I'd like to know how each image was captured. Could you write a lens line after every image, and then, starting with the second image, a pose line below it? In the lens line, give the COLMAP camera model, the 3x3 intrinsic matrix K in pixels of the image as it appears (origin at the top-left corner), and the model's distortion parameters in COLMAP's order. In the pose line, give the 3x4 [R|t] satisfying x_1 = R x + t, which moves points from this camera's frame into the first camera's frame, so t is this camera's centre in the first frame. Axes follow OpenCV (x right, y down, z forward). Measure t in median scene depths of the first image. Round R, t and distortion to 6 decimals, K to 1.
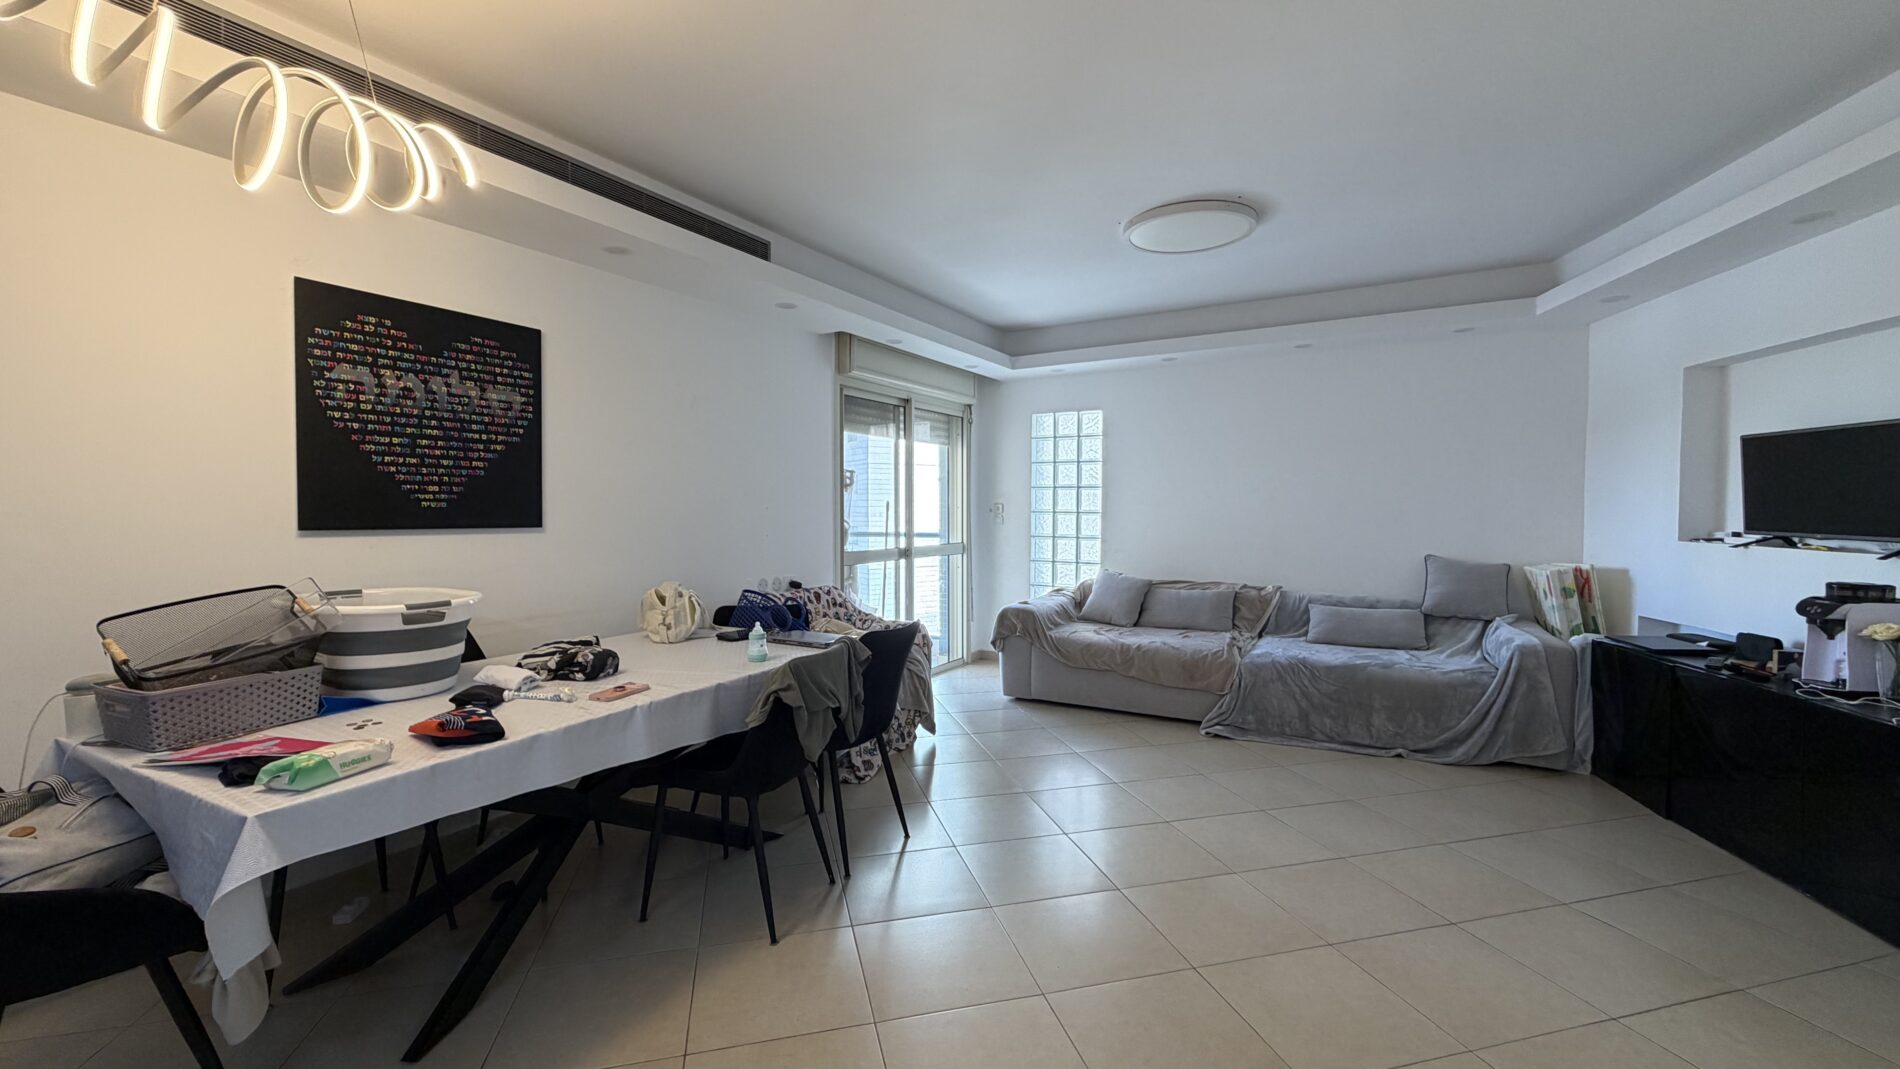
lens RADIAL K [[761.1, 0, 939.9], [0, 761.1, 537.6], [0, 0, 1]] dist [0.002234, -0.000305]
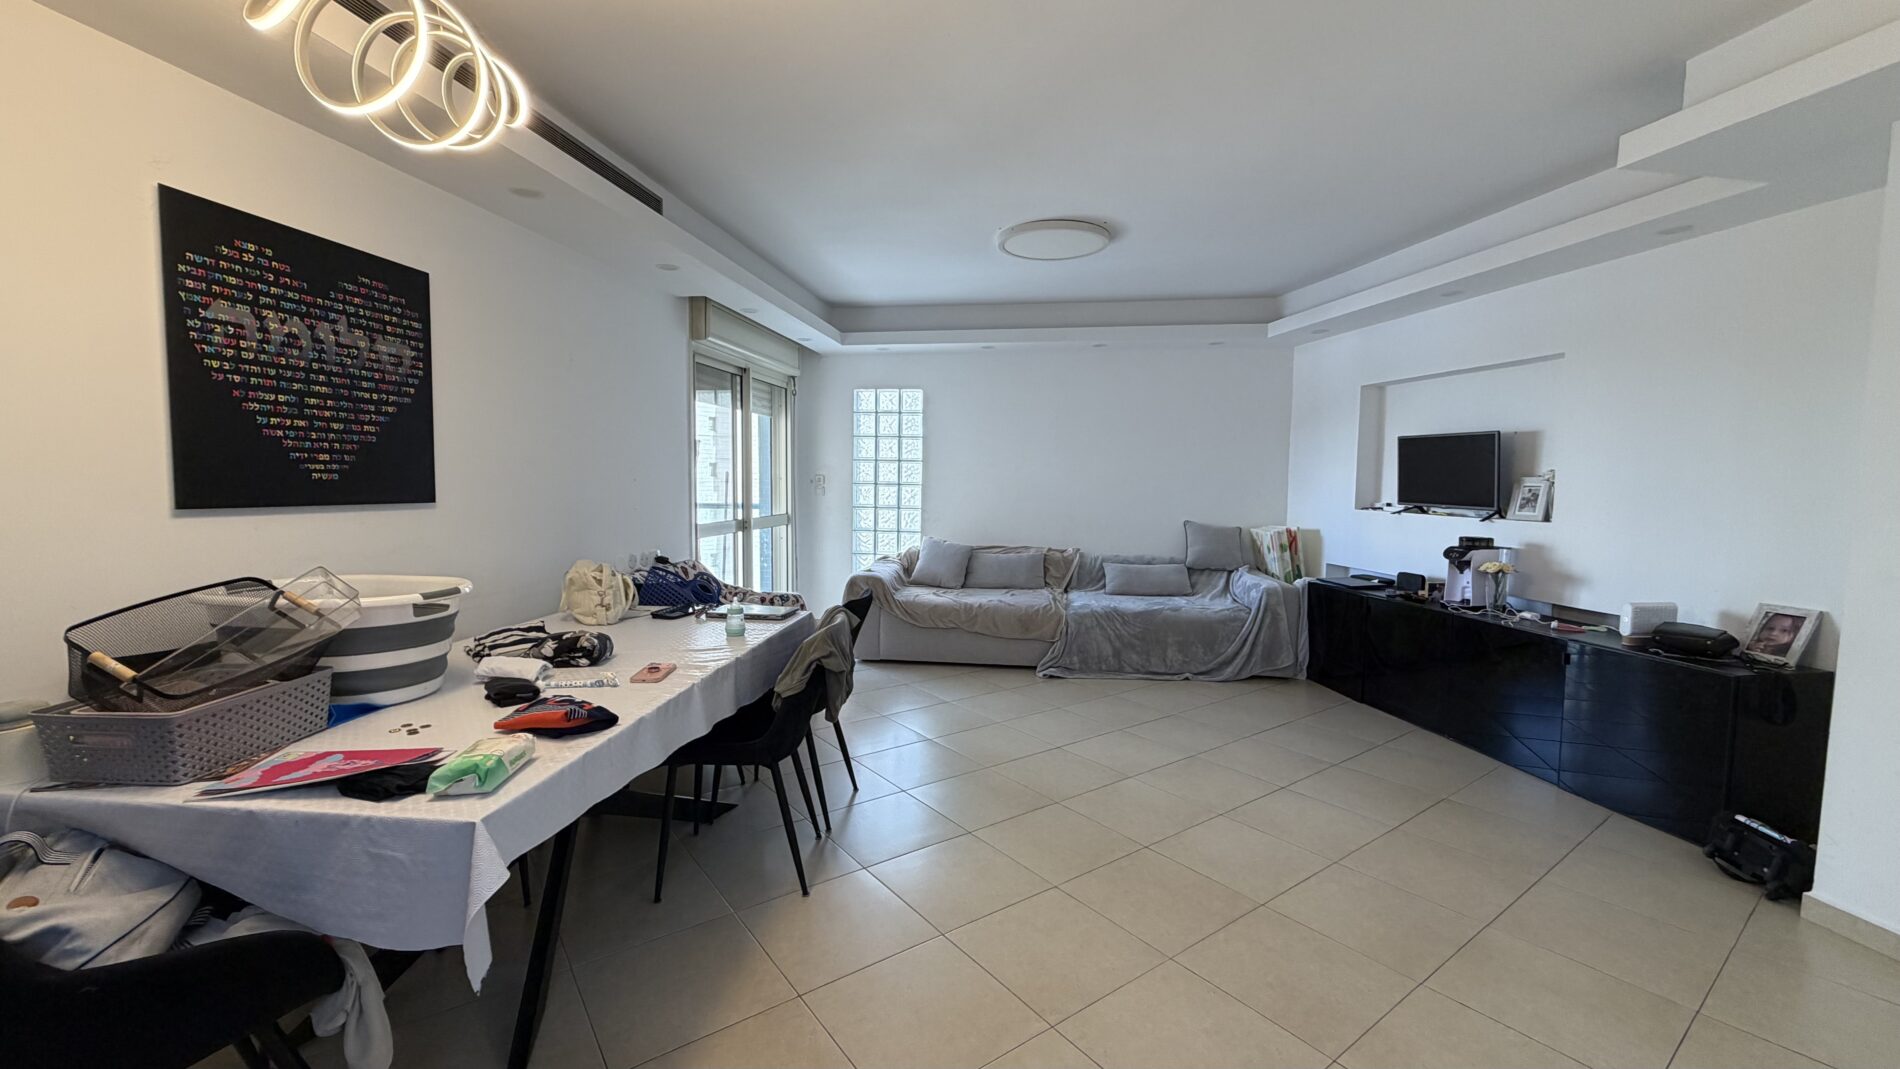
lens RADIAL K [[761.1, 0, 941.2], [0, 761.1, 538.3], [0, 0, 1]] dist [0.002234, -0.000305]
pose [[0.928643, -0.020184, 0.370424, -0.234058], [0.004133, 0.999020, 0.044074, -0.006333], [-0.370950, -0.039398, 0.927817, -0.021073]]
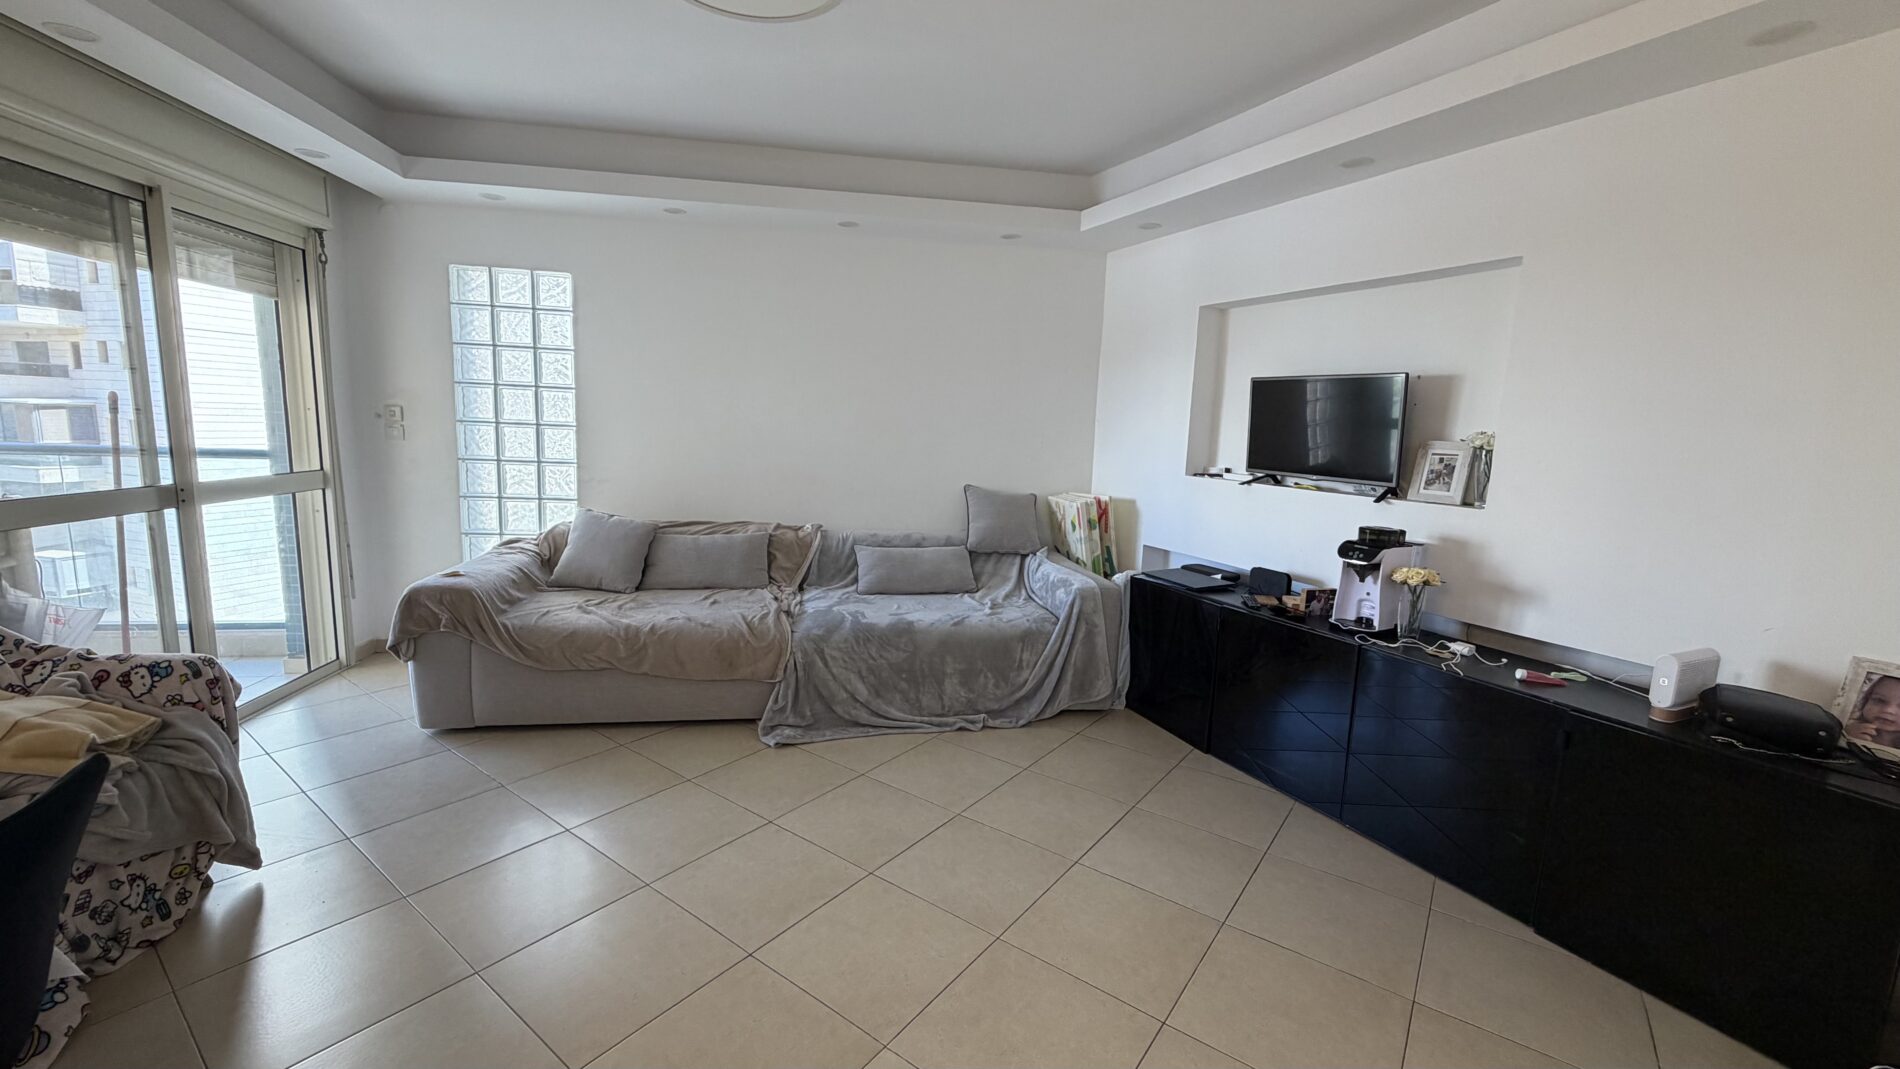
lens RADIAL K [[761.1, 0, 944.7], [0, 761.1, 534.2], [0, 0, 1]] dist [0.002234, -0.000305]
pose [[0.773340, -0.062409, 0.630912, 0.040828], [-0.013638, 0.993275, 0.114970, -0.027557], [-0.633845, -0.097516, 0.767288, 0.353015]]
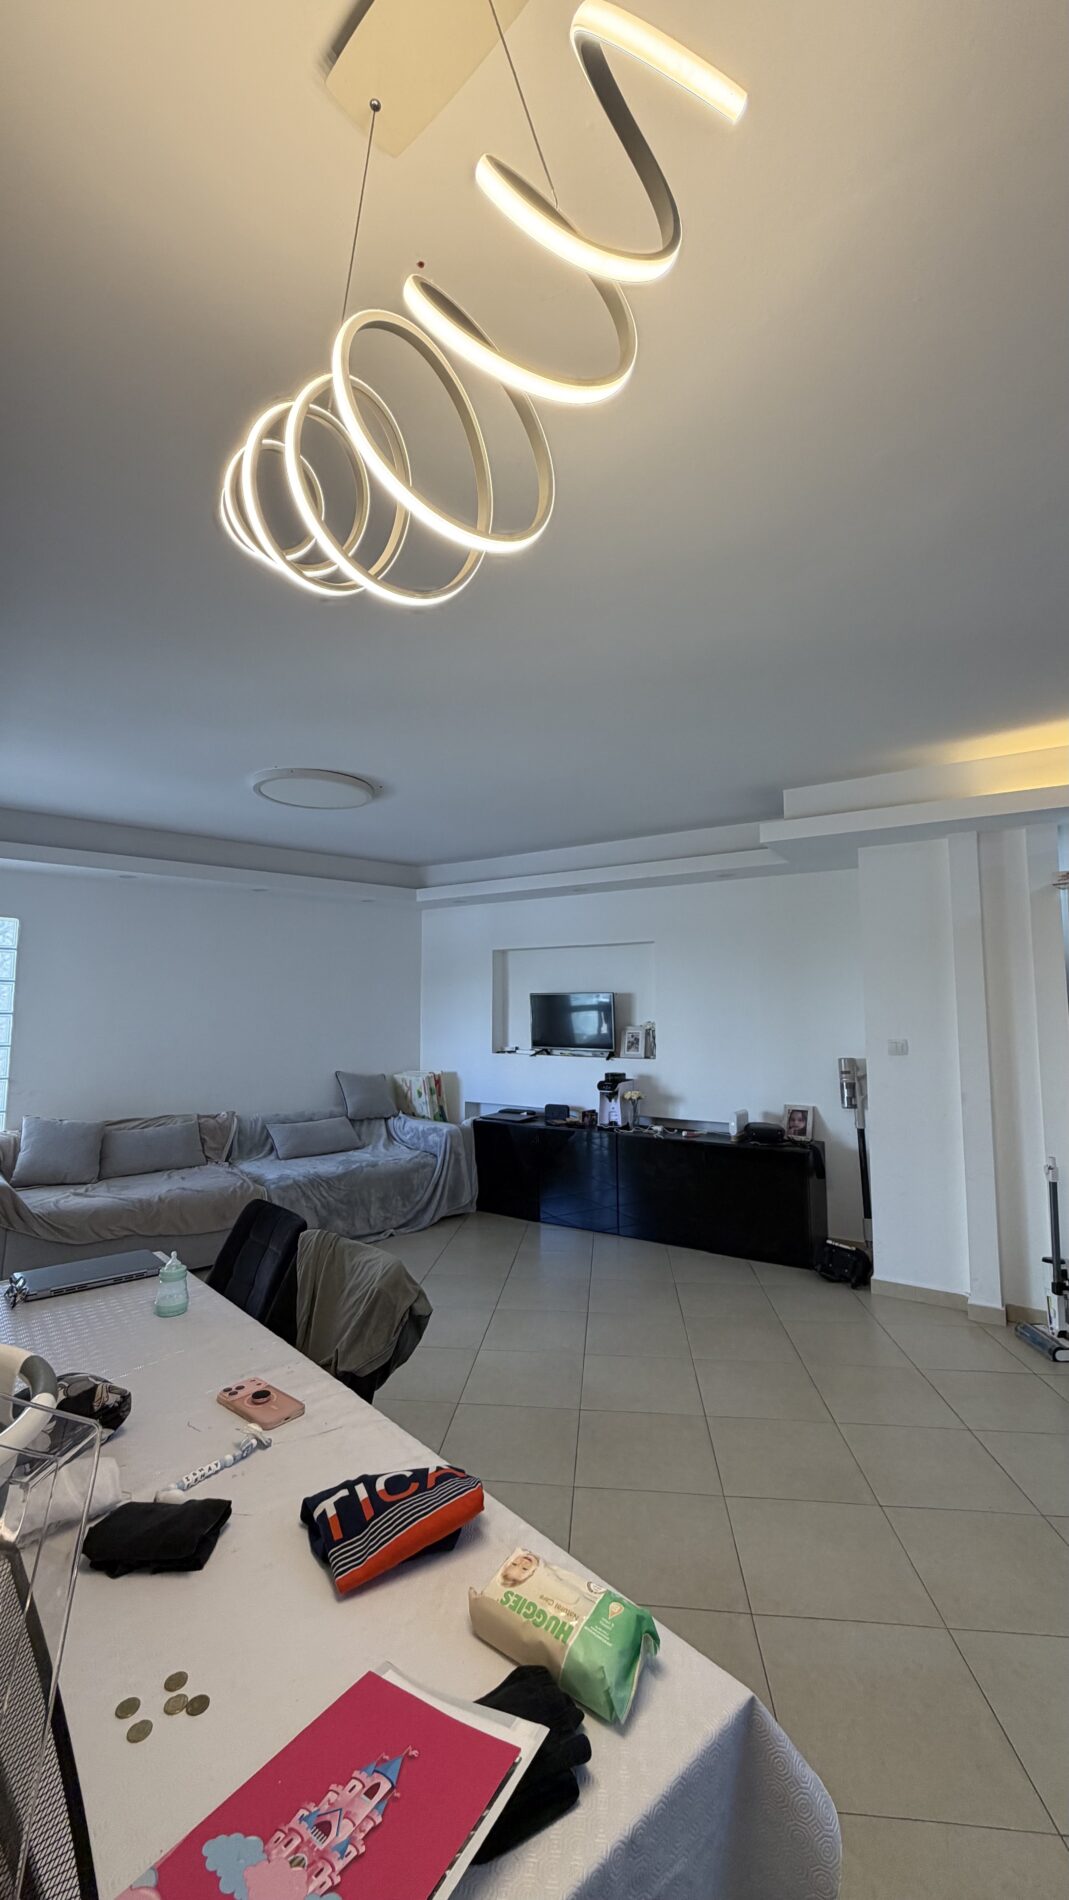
lens RADIAL K [[761.1, 0, 534.7], [0, 761.1, 945.6], [0, 0, 1]] dist [0.002234, -0.000305]
pose [[0.339225, 0.084300, 0.936920, -0.509671], [0.038259, 0.993916, -0.103280, -0.048082], [-0.939927, 0.070881, 0.333936, 0.303328]]
